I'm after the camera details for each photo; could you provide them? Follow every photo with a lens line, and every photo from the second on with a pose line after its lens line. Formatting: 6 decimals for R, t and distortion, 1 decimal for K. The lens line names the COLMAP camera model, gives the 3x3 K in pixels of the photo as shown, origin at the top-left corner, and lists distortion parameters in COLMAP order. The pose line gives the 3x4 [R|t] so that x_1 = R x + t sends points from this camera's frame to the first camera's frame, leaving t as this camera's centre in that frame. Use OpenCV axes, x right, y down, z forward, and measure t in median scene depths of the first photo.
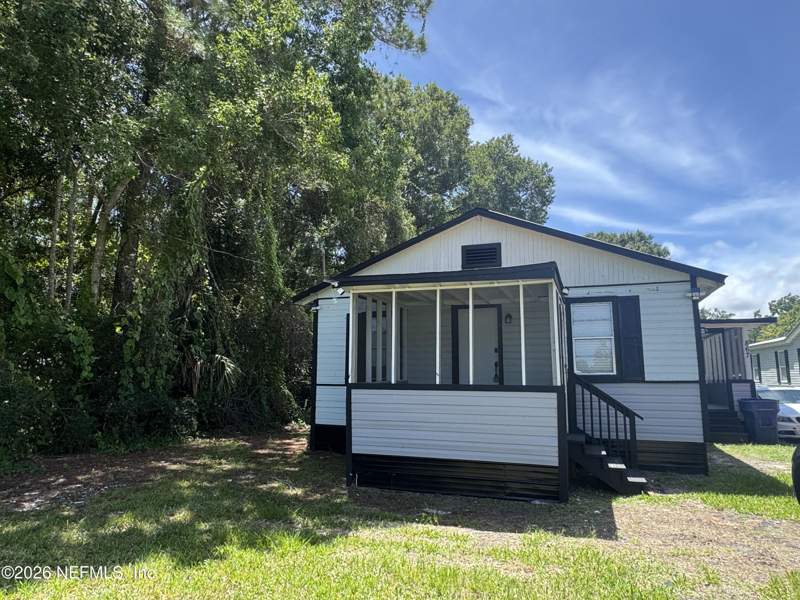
lens RADIAL K [[507.9, 0, 400.6], [0, 507.9, 298.4], [0, 0, 1]] dist [-0.006893, 0.005026]
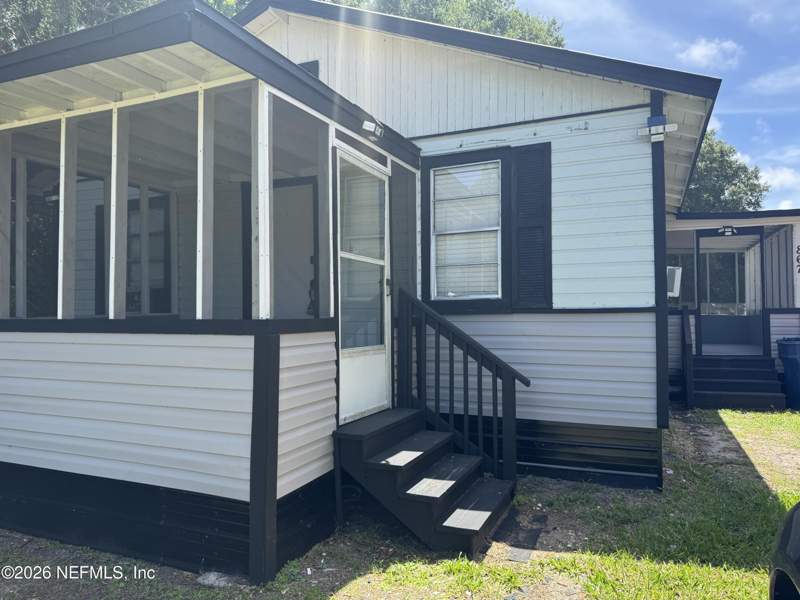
lens RADIAL K [[563.1, 0, 400.4], [0, 563.1, 303.8], [0, 0, 1]] dist [0.020430, -0.016615]
pose [[0.998005, -0.012916, -0.061802, 0.363071], [0.021117, 0.990765, 0.133939, 0.077071], [0.059501, -0.134977, 0.989061, 0.424239]]
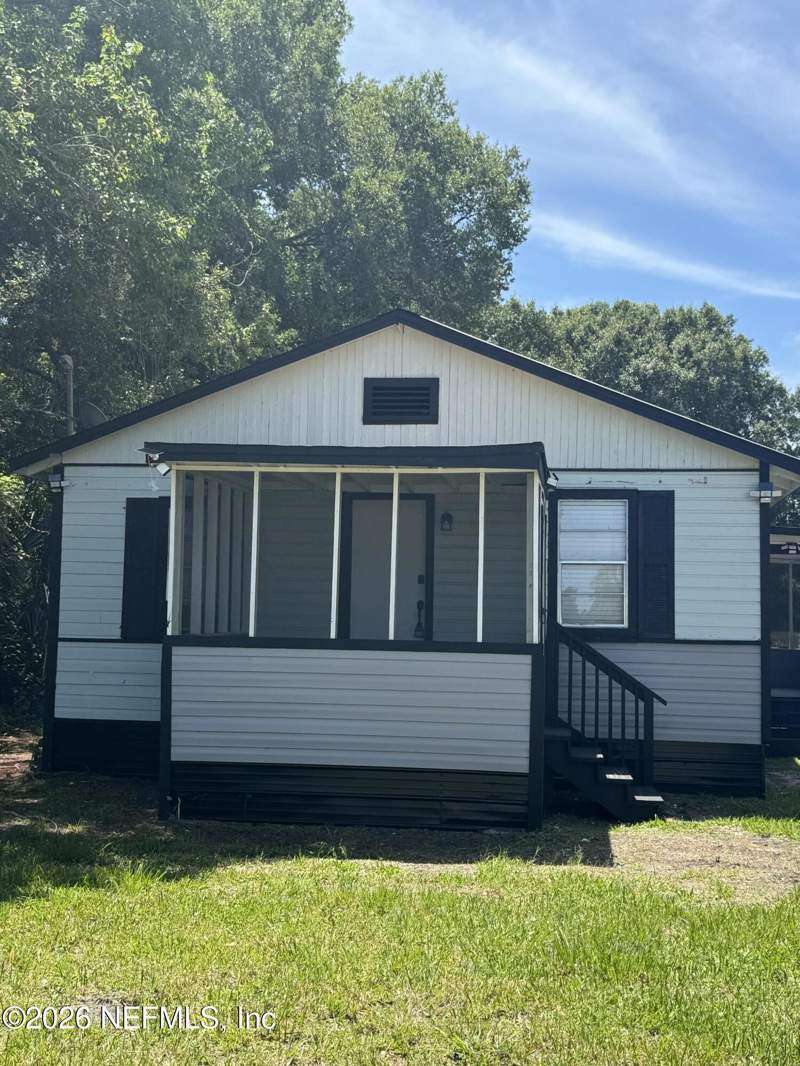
lens RADIAL K [[1308.6, 0, 402.3], [0, 1308.6, 535.7], [0, 0, 1]] dist [0.140499, 0.000000]
pose [[0.975699, 0.030411, 0.216995, -0.150267], [-0.047993, 0.995935, 0.076220, -0.054891], [-0.213795, -0.084782, 0.973193, -0.385766]]
